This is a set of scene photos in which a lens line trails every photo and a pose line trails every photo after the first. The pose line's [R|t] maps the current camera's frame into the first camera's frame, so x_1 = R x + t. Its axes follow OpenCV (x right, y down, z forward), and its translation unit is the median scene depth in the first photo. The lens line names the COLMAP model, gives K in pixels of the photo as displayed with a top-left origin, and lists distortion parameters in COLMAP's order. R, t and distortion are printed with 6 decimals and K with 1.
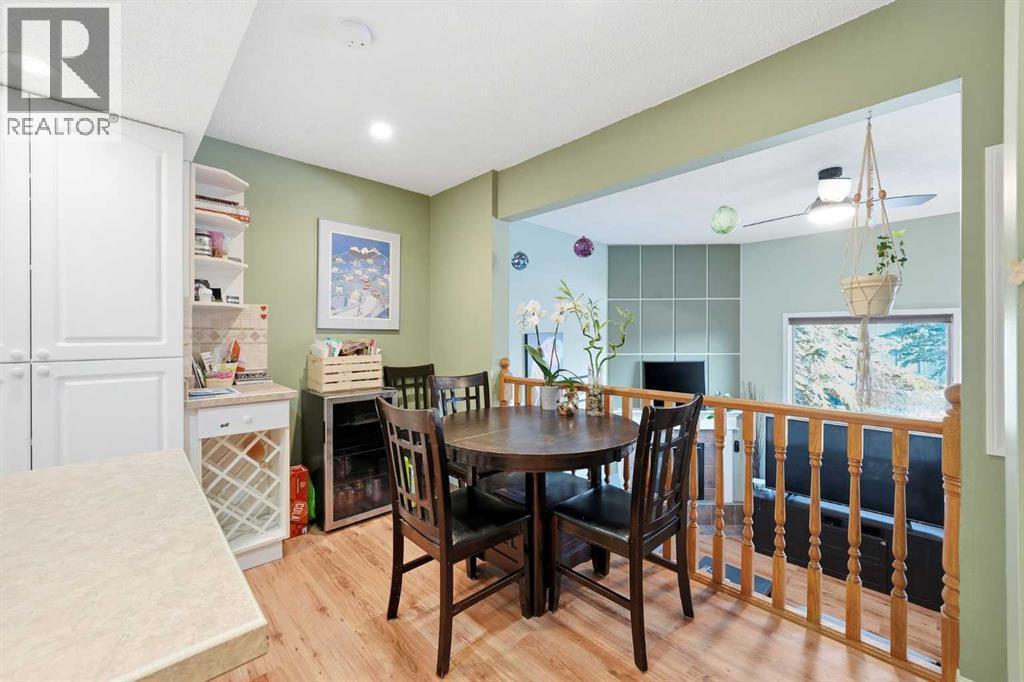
lens RADIAL K [[404.1, 0, 509.1], [0, 404.1, 335.4], [0, 0, 1]] dist [-0.000676, 0.001384]
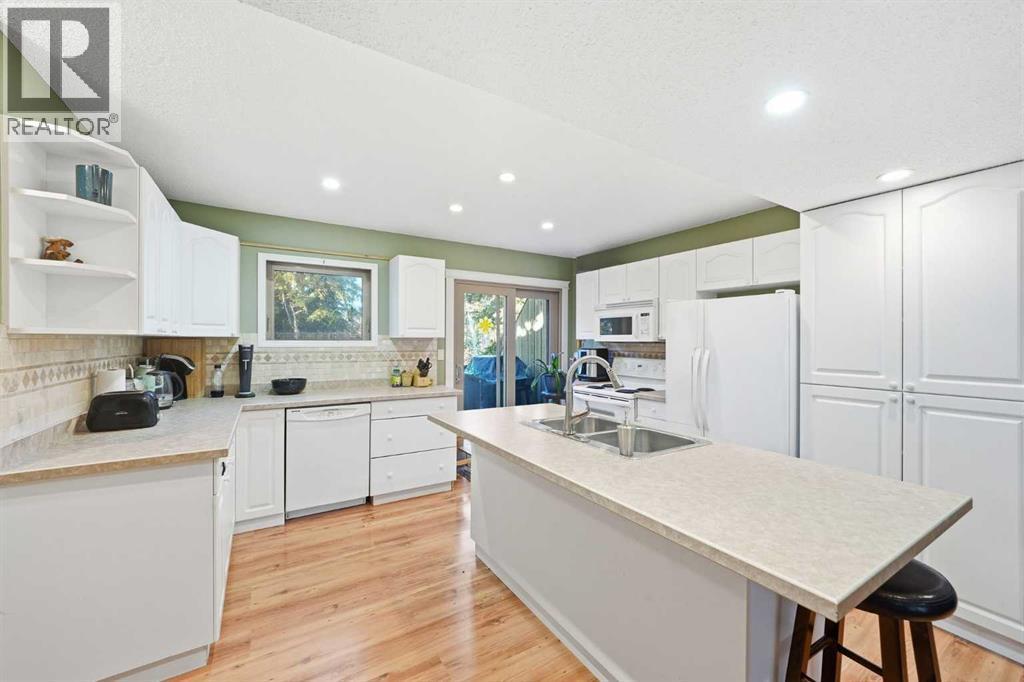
lens RADIAL K [[404.1, 0, 517.4], [0, 404.1, 336.0], [0, 0, 1]] dist [-0.000676, 0.001384]
pose [[-0.183787, -0.006272, -0.982946, 0.350906], [-0.004439, 0.999975, -0.005551, -0.102165], [0.982956, 0.003343, -0.183811, 0.003499]]
